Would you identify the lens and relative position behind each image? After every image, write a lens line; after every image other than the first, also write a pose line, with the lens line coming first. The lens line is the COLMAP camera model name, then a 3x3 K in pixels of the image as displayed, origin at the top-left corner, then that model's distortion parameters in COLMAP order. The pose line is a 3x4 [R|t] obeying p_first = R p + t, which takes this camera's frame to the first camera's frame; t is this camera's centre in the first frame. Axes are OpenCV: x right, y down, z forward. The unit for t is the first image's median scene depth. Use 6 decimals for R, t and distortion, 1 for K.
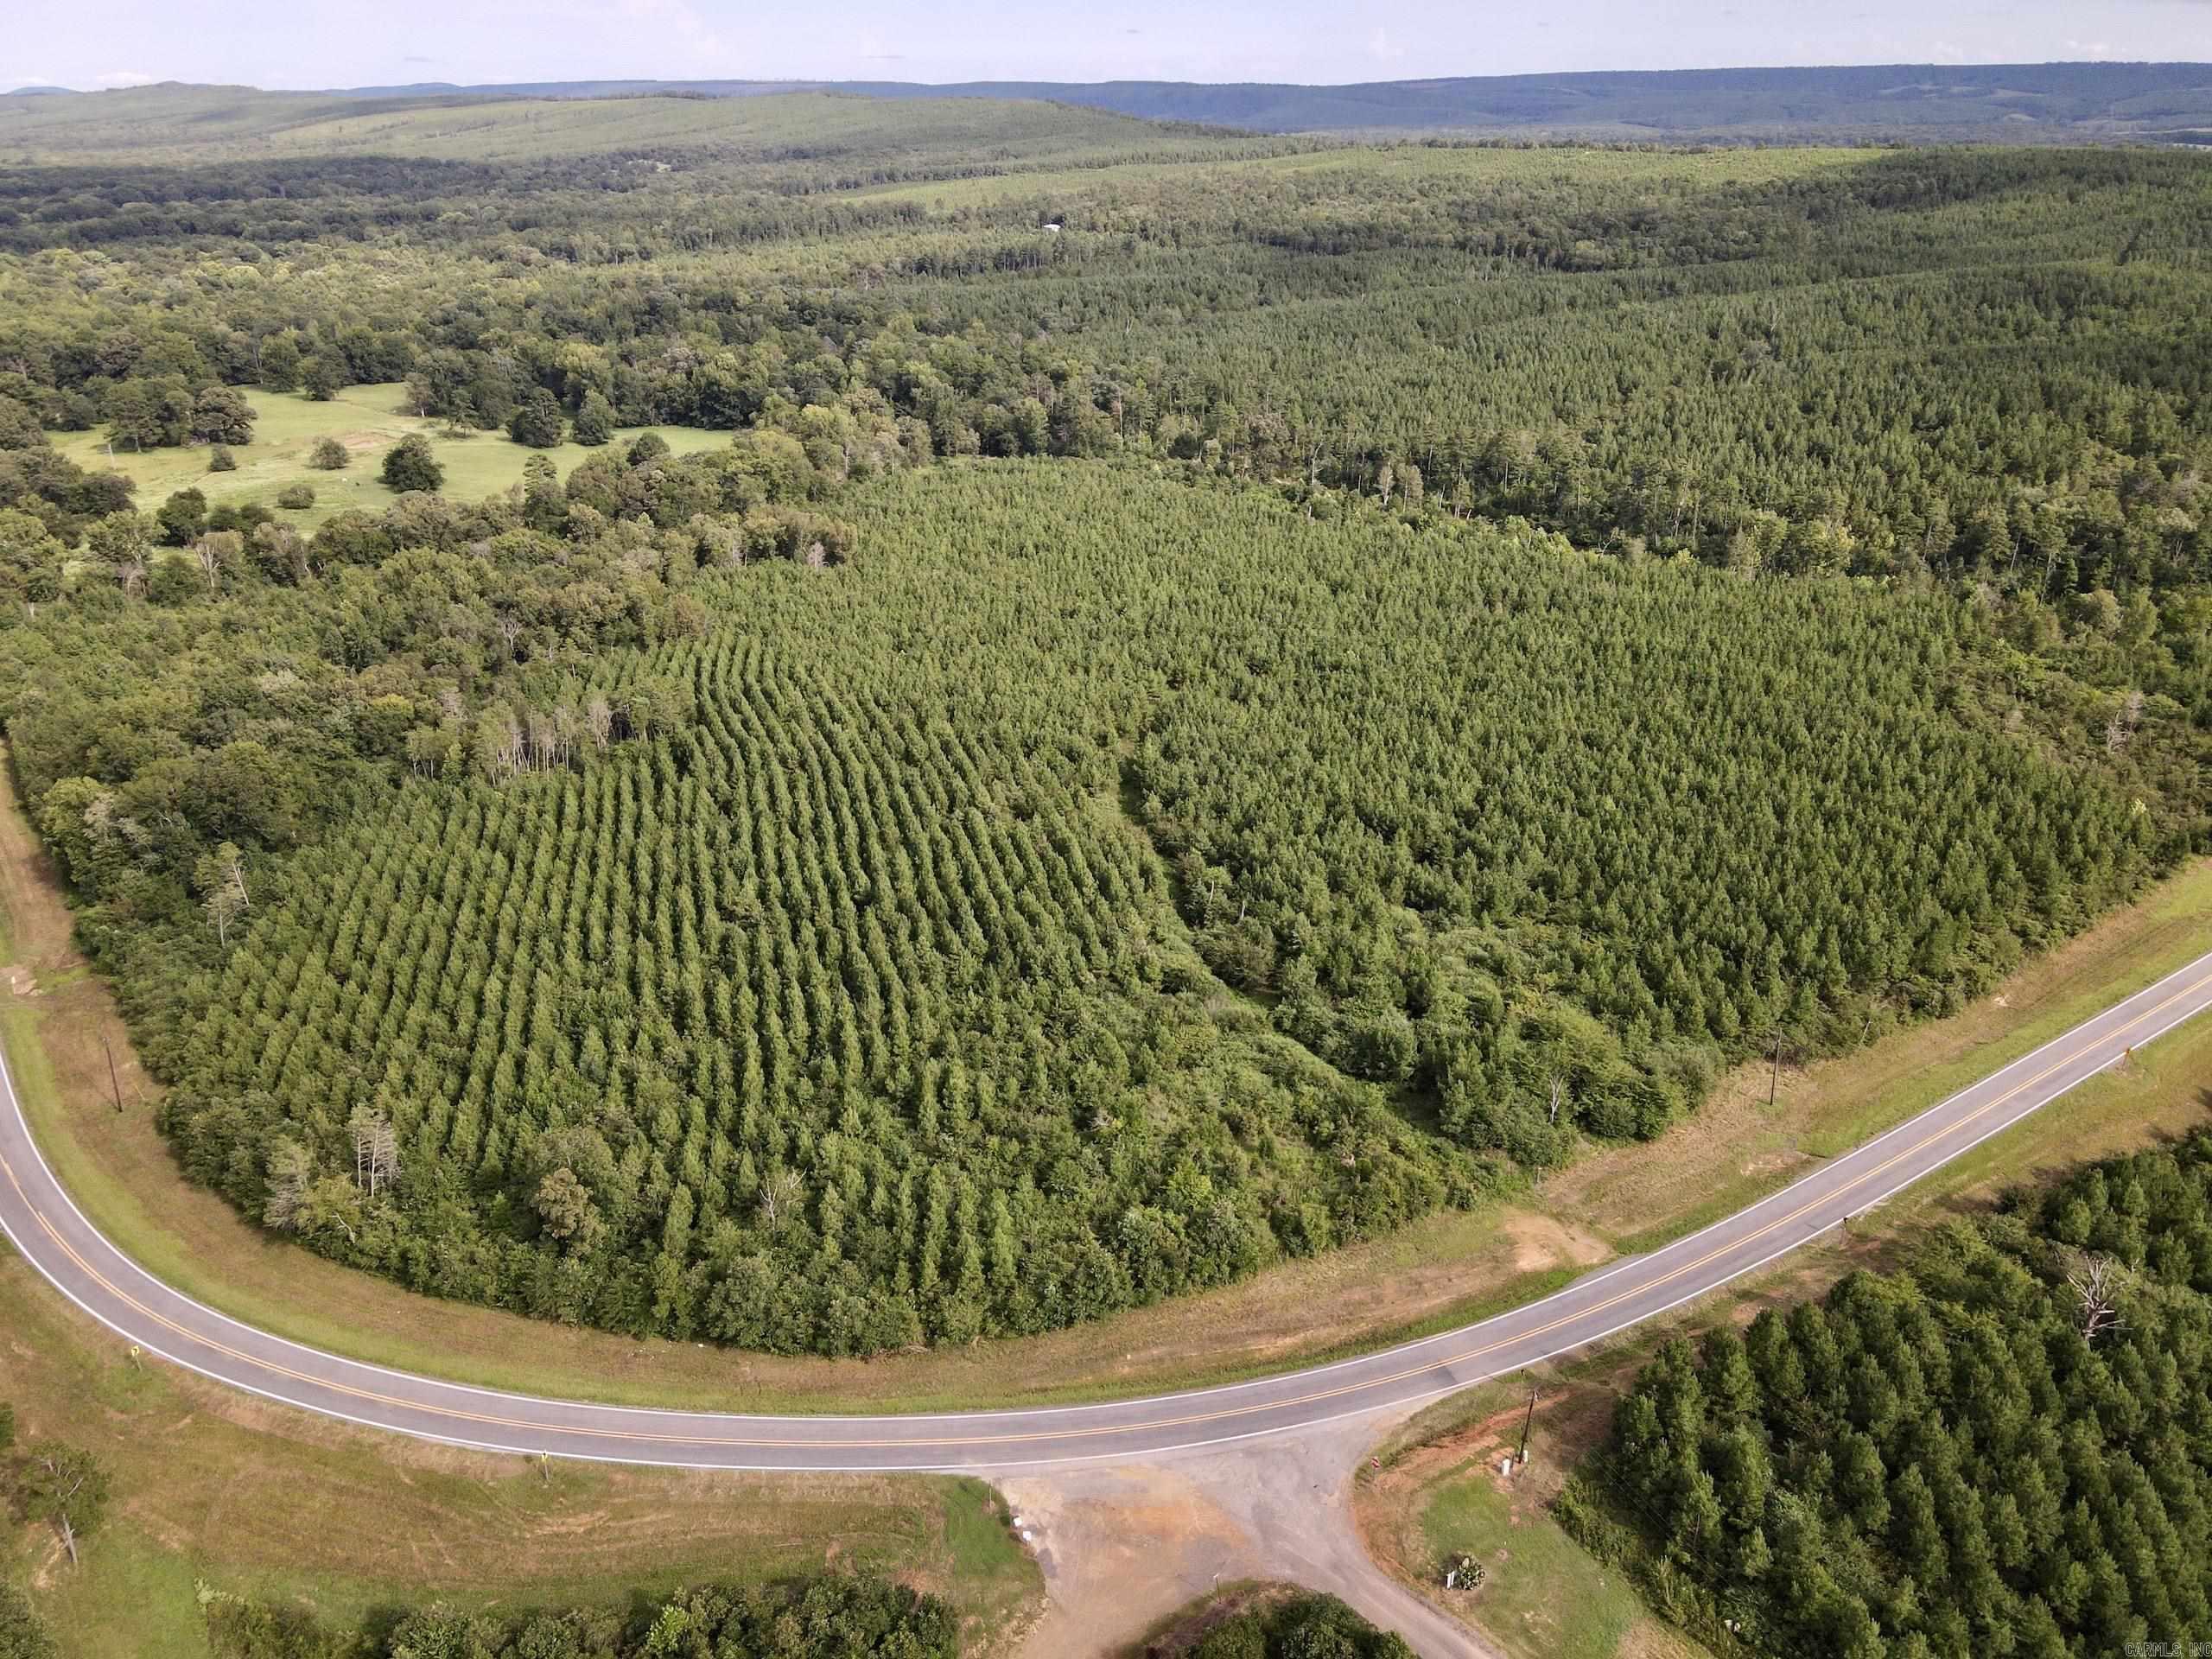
lens RADIAL K [[1628.3, 0, 1092.9], [0, 1628.3, 835.3], [0, 0, 1]] dist [-0.008381, 0.035506]
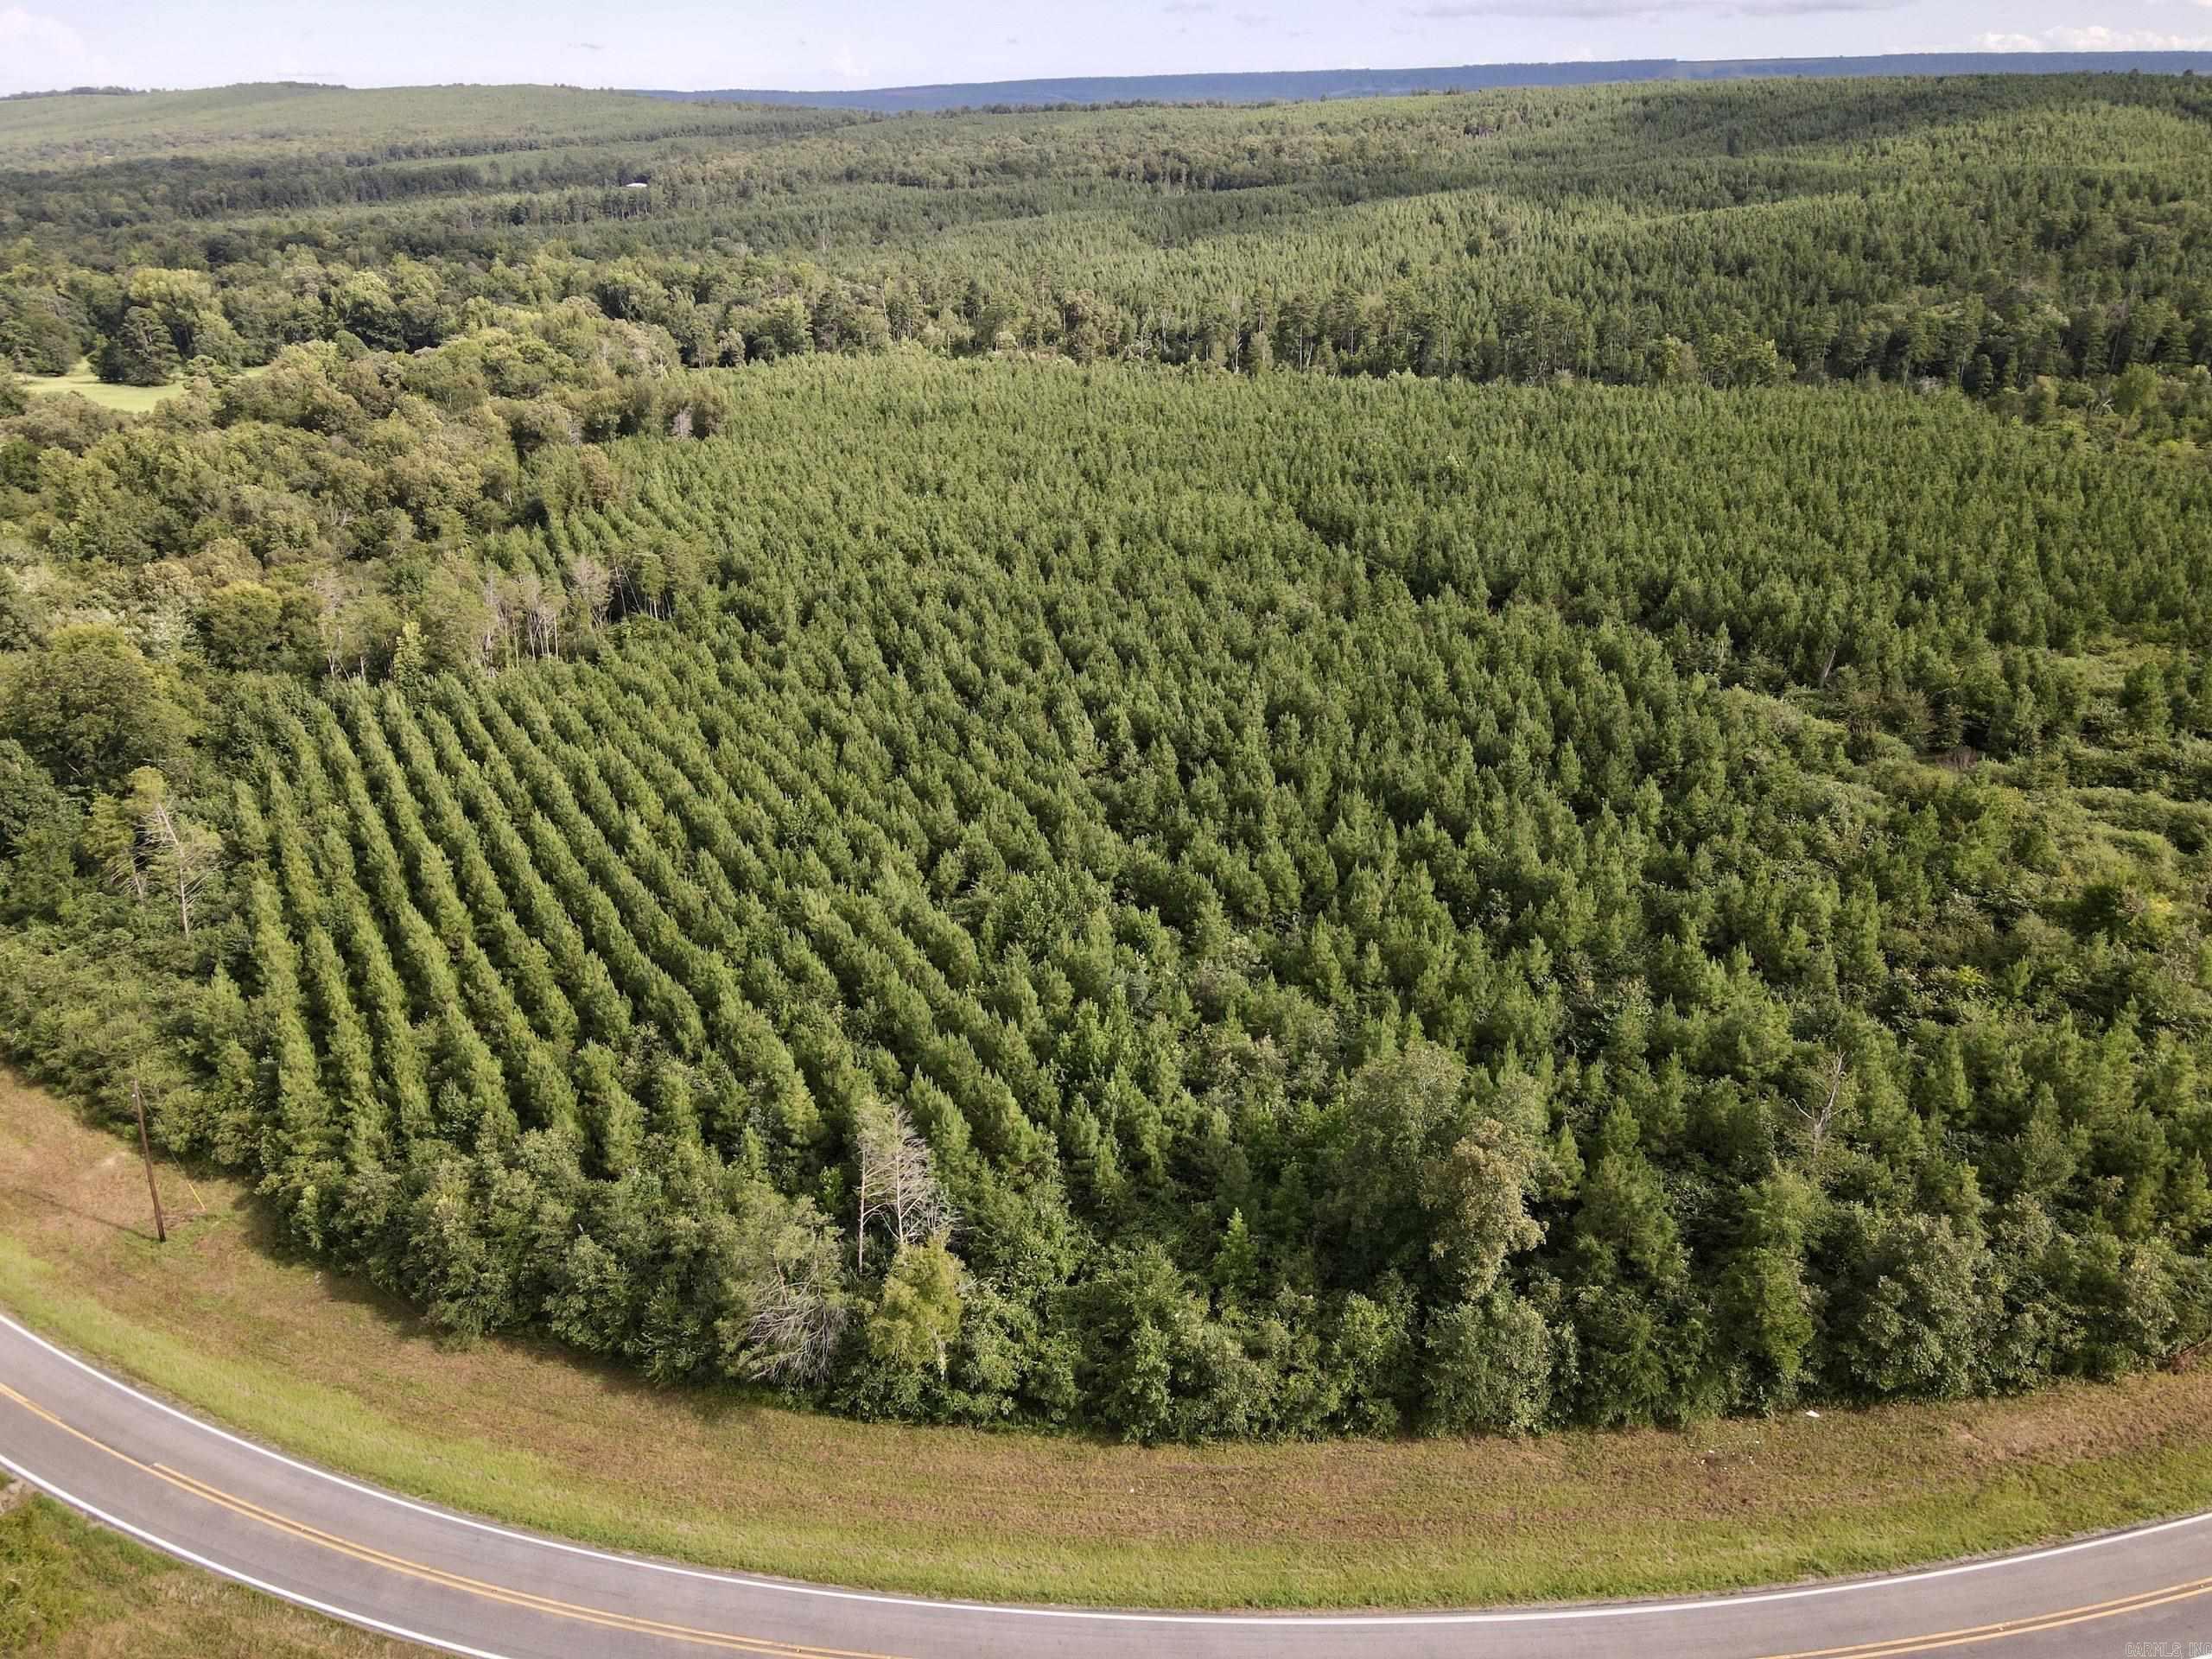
lens RADIAL K [[1628.3, 0, 1092.9], [0, 1628.3, 835.3], [0, 0, 1]] dist [-0.008381, 0.035506]
pose [[0.955785, -0.128347, 0.264580, -0.151811], [0.131222, 0.991329, 0.006856, 0.027539], [-0.263165, 0.028166, 0.964339, 0.151471]]
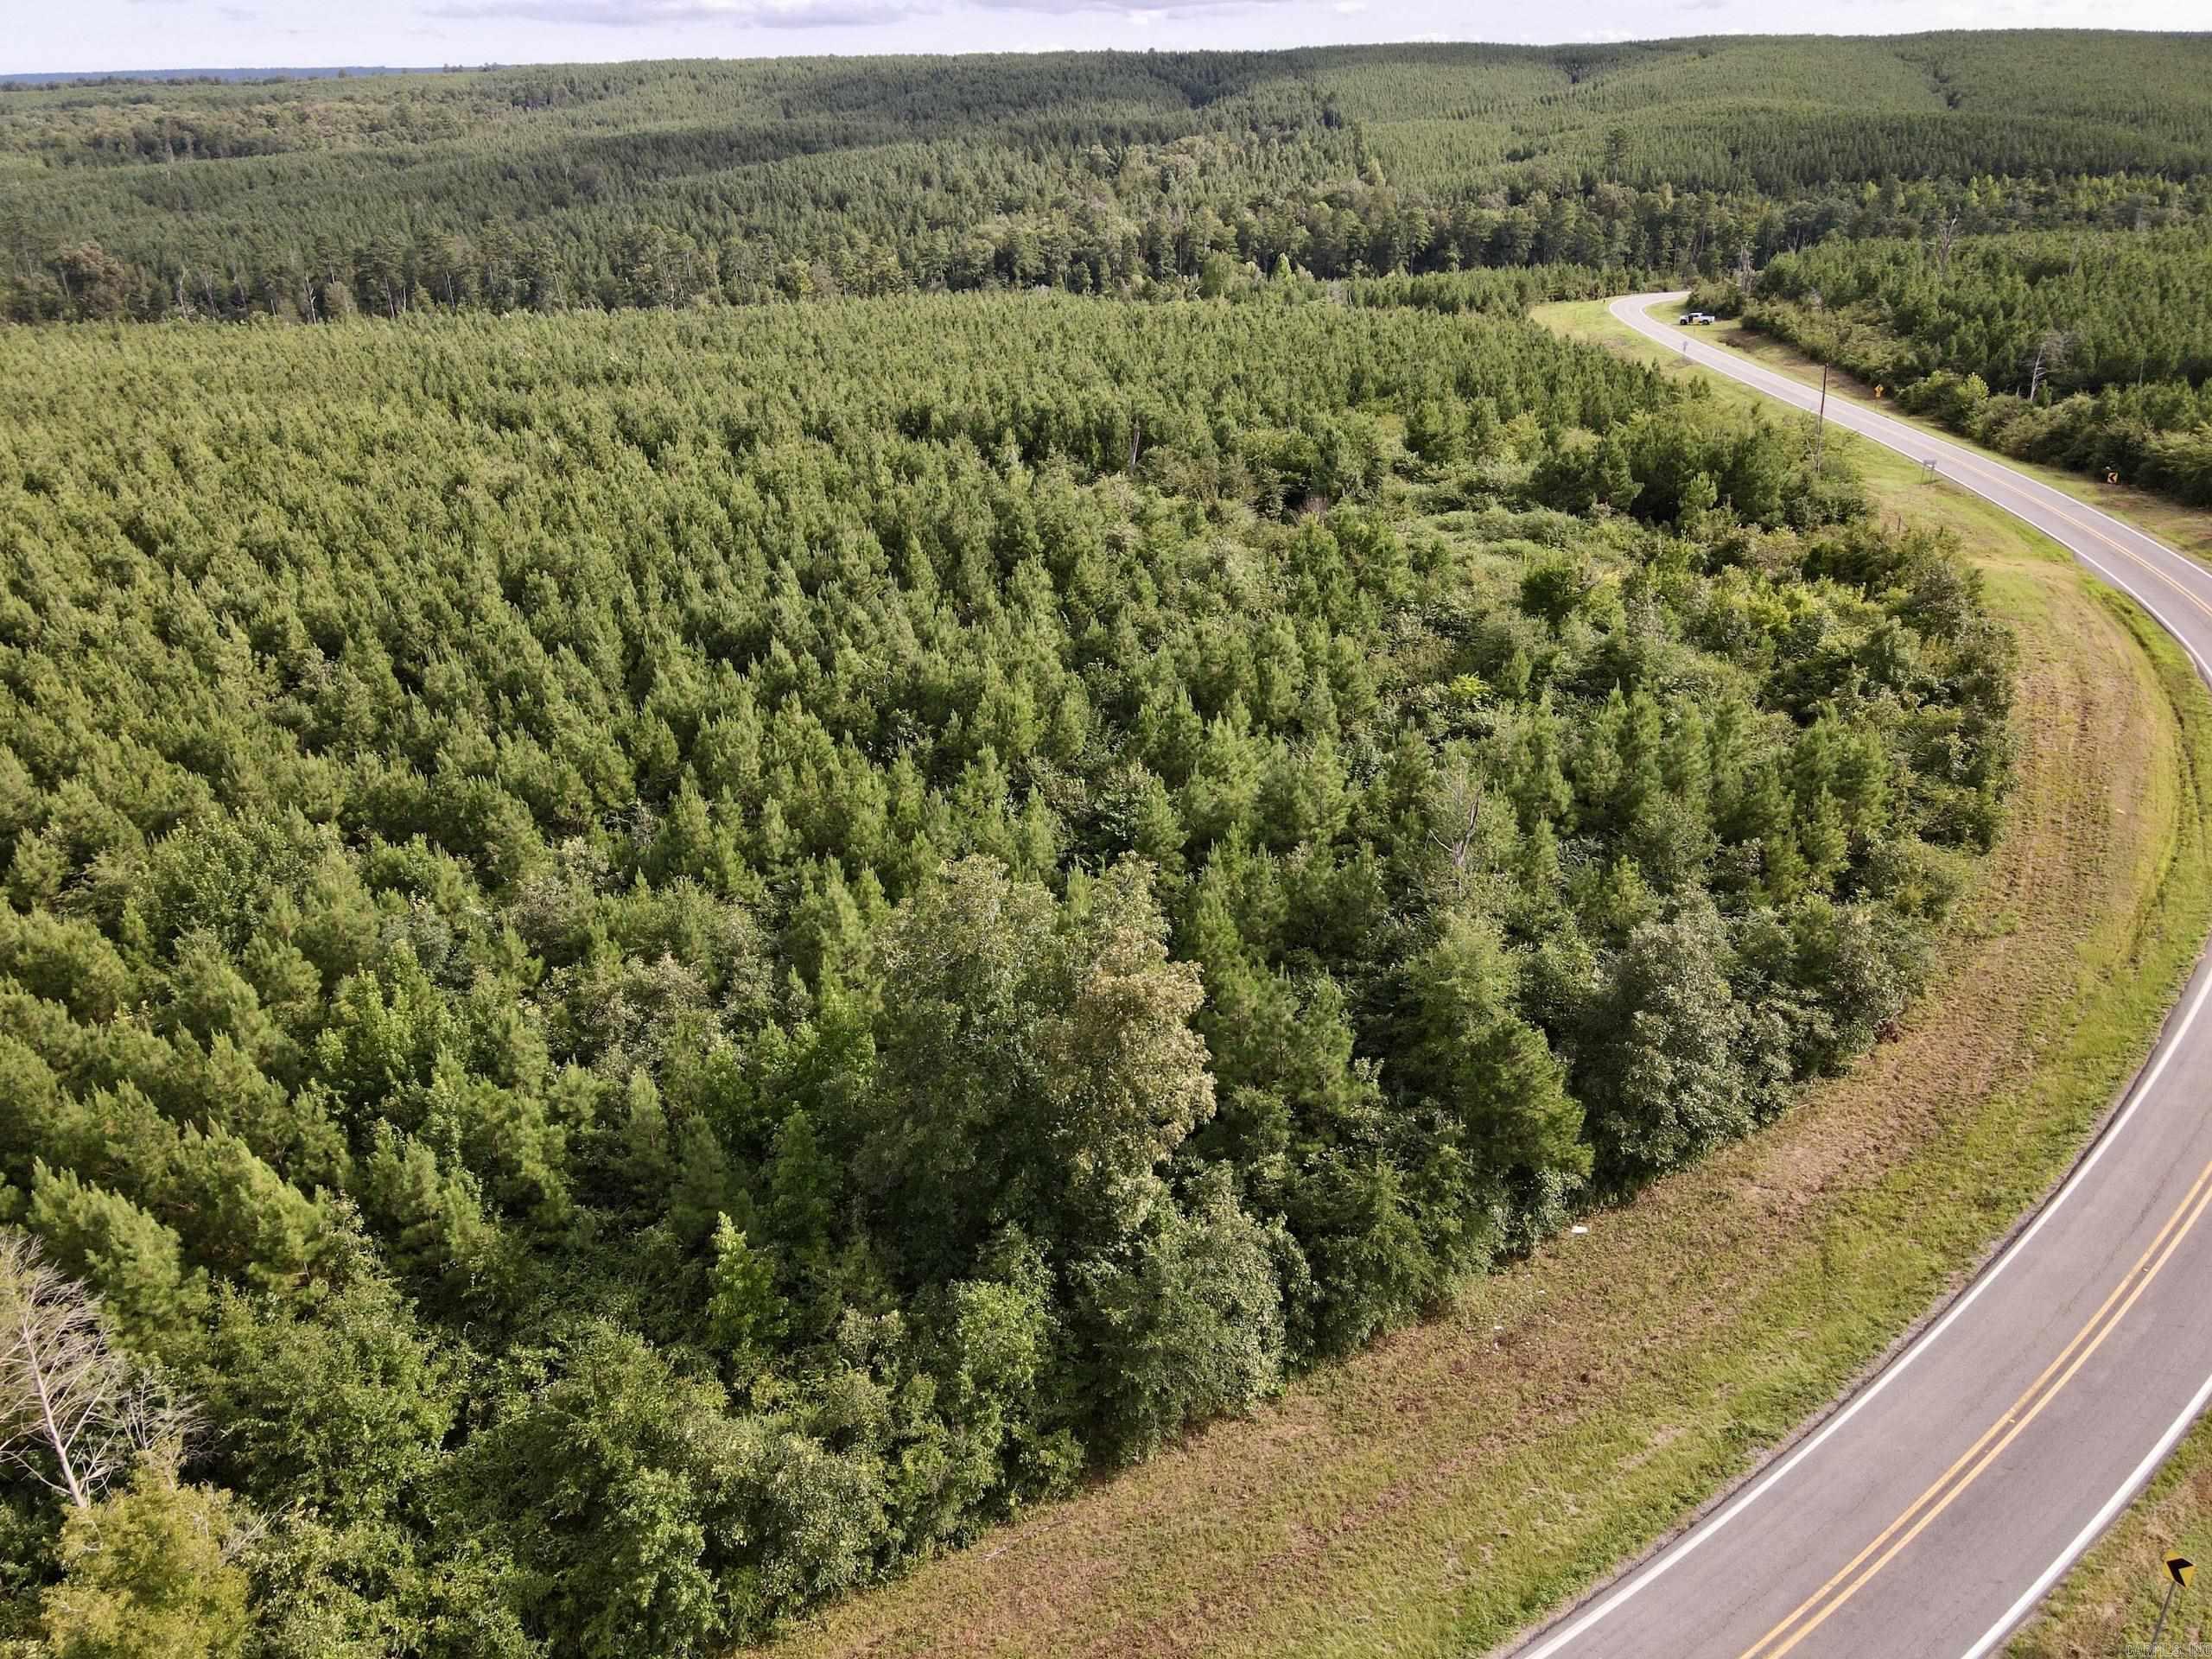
lens RADIAL K [[1621.0, 0, 1084.6], [0, 1621.0, 828.1], [0, 0, 1]] dist [-0.003370, 0.046247]
pose [[0.680276, -0.306739, 0.665685, -0.142831], [0.317680, 0.941871, 0.109359, 0.041052], [-0.660533, 0.137080, 0.738177, 0.211852]]
